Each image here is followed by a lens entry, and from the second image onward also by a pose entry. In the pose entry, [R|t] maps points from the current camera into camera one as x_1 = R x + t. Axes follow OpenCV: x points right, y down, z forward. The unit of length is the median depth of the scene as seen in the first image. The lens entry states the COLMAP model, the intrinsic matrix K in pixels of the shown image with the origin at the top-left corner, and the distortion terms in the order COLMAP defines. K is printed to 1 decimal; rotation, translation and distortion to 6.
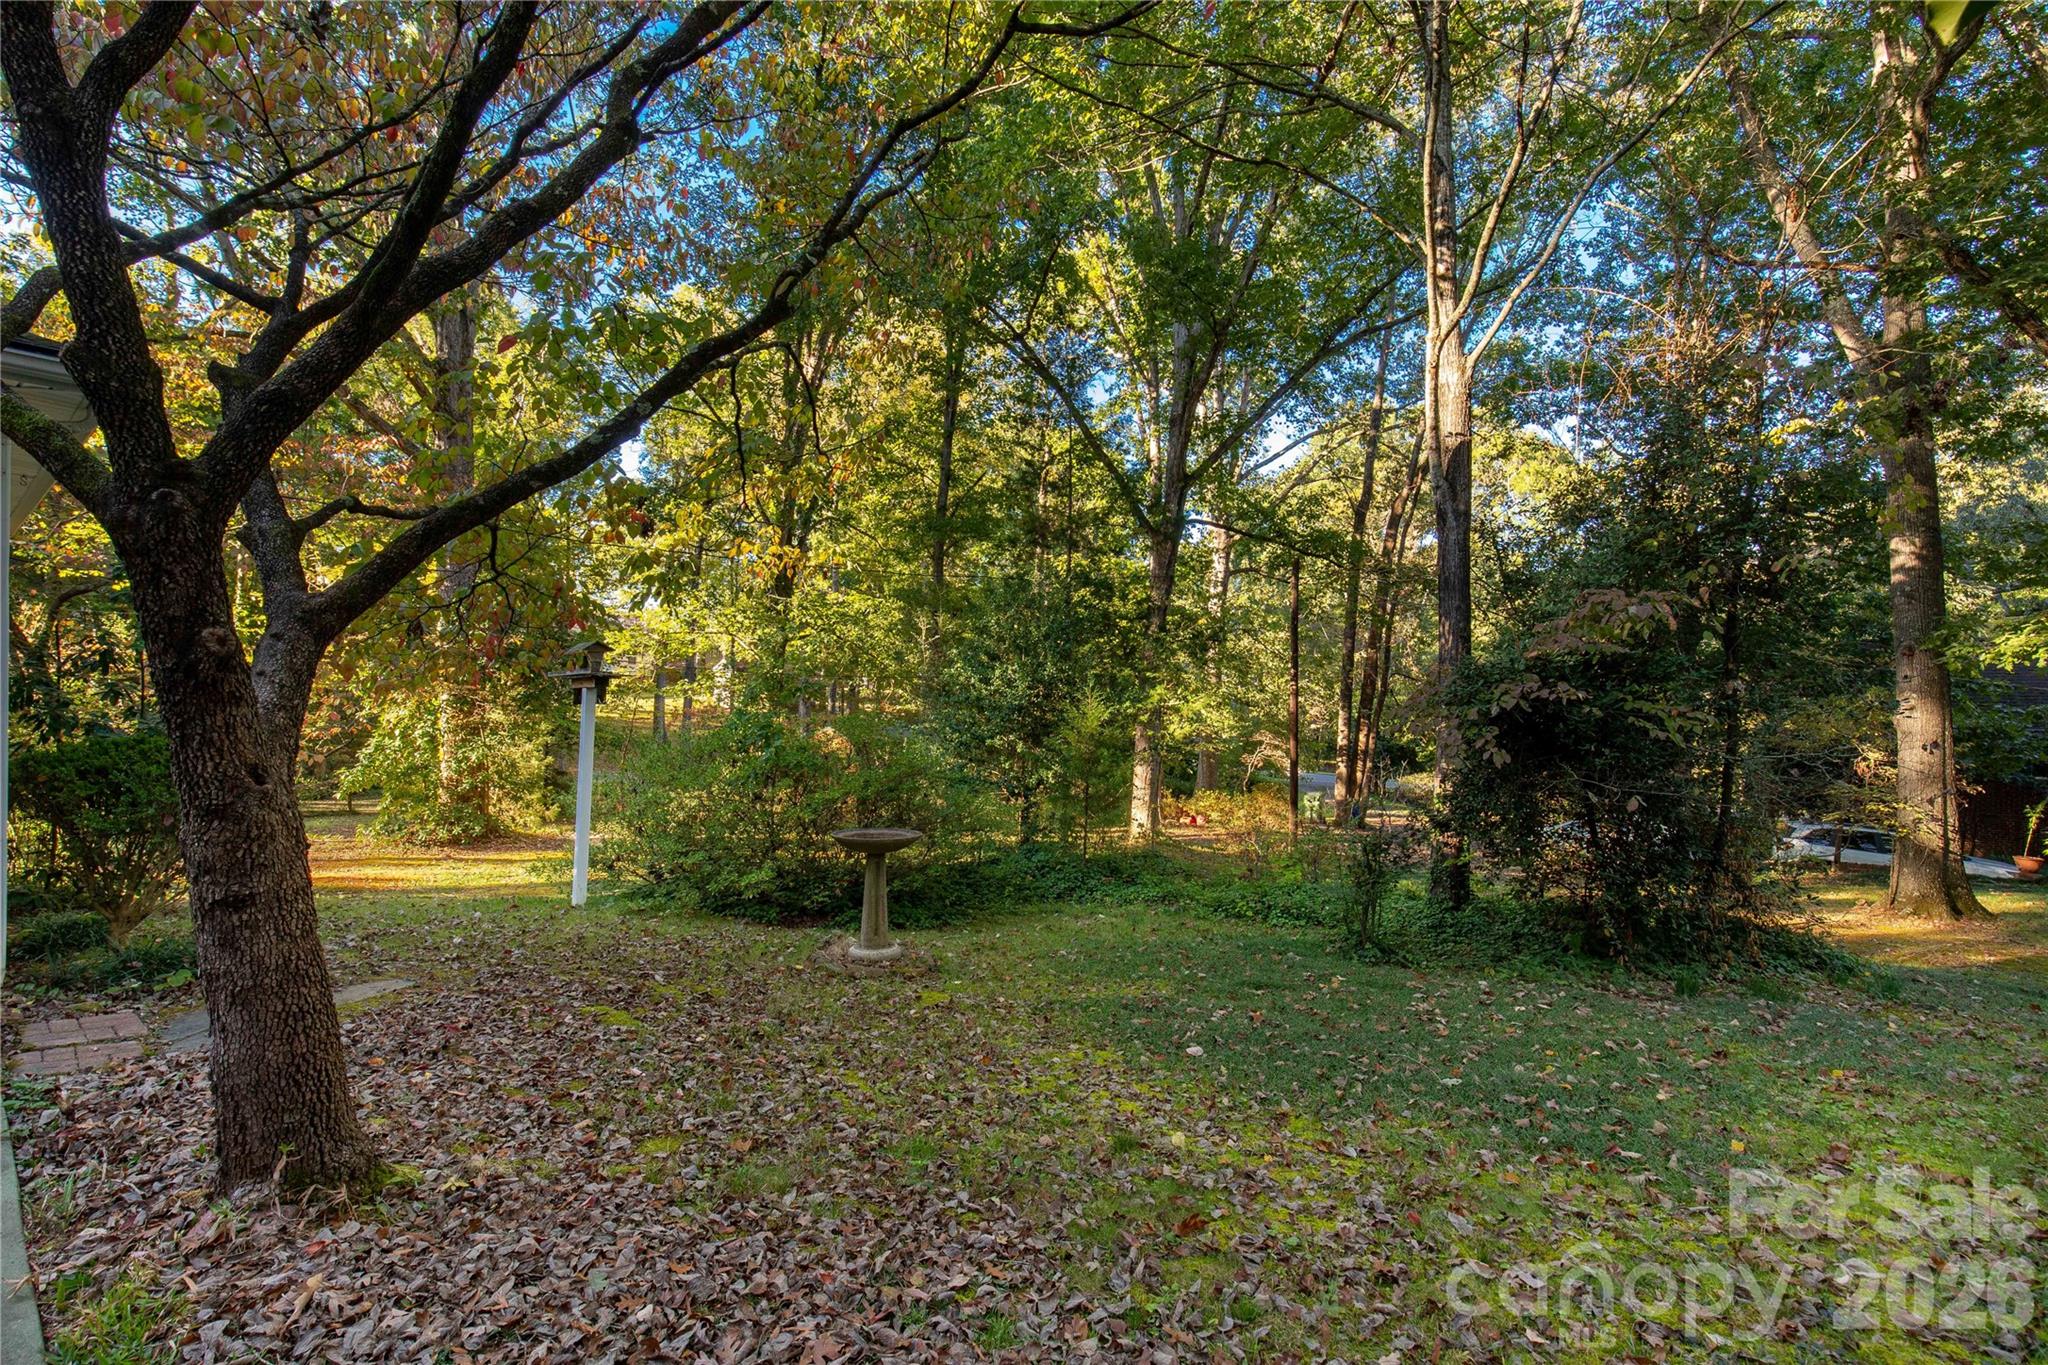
lens RADIAL K [[919.9, 0, 1027.5], [0, 919.9, 678.6], [0, 0, 1]] dist [0.002942, 0.000030]
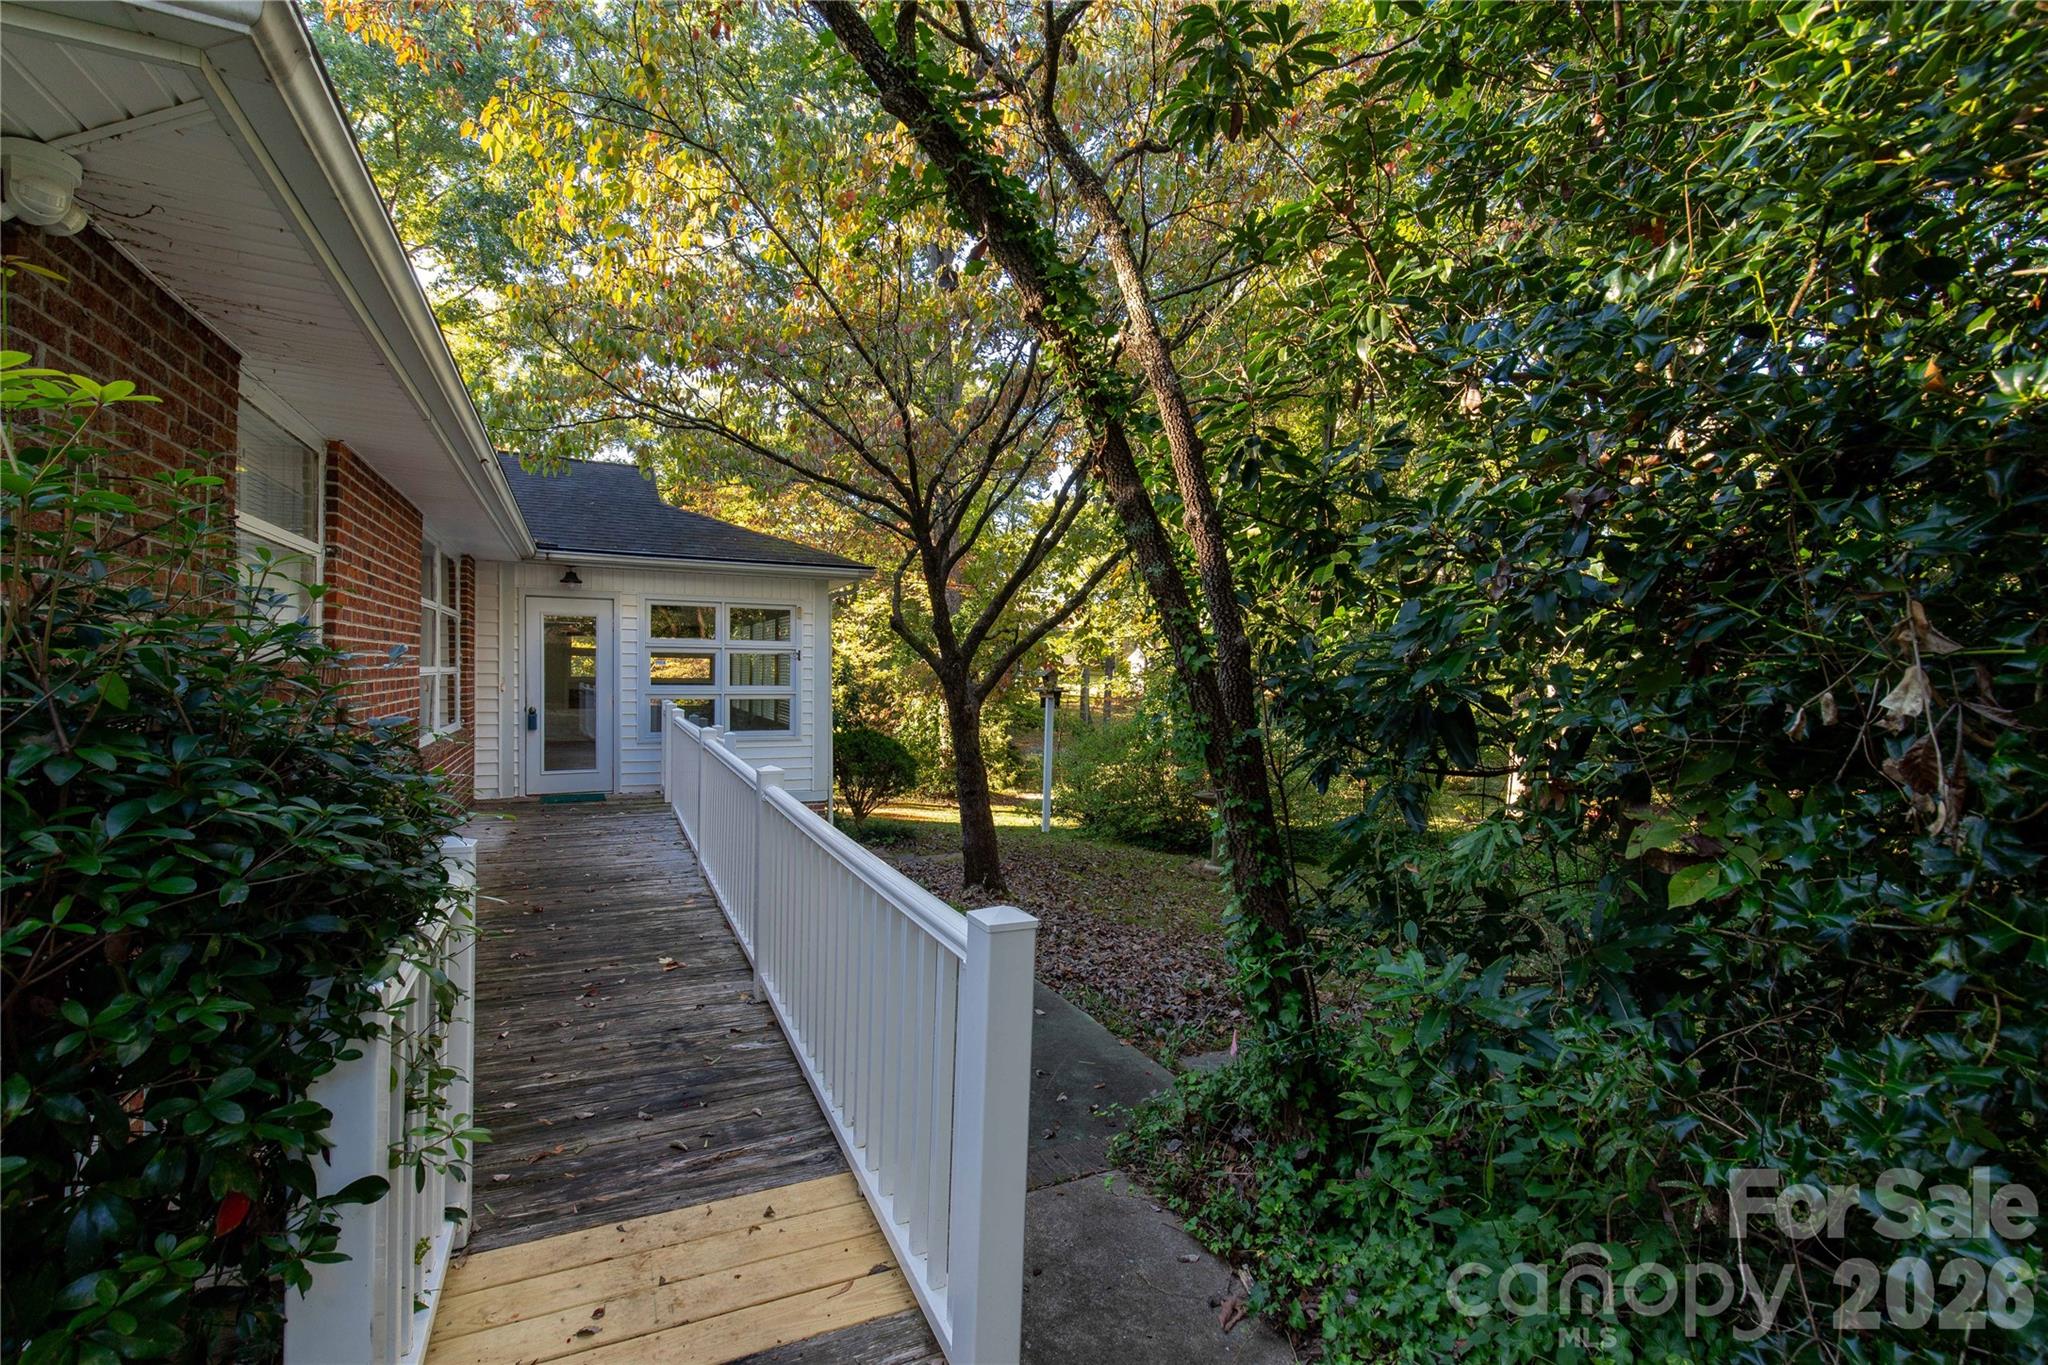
lens RADIAL K [[919.9, 0, 1023.1], [0, 919.9, 677.8], [0, 0, 1]] dist [0.002942, 0.000030]
pose [[0.902287, -0.001902, -0.431131, 0.076551], [0.010307, 0.999800, 0.017160, -0.023818], [0.431012, -0.019927, 0.902126, -0.206273]]
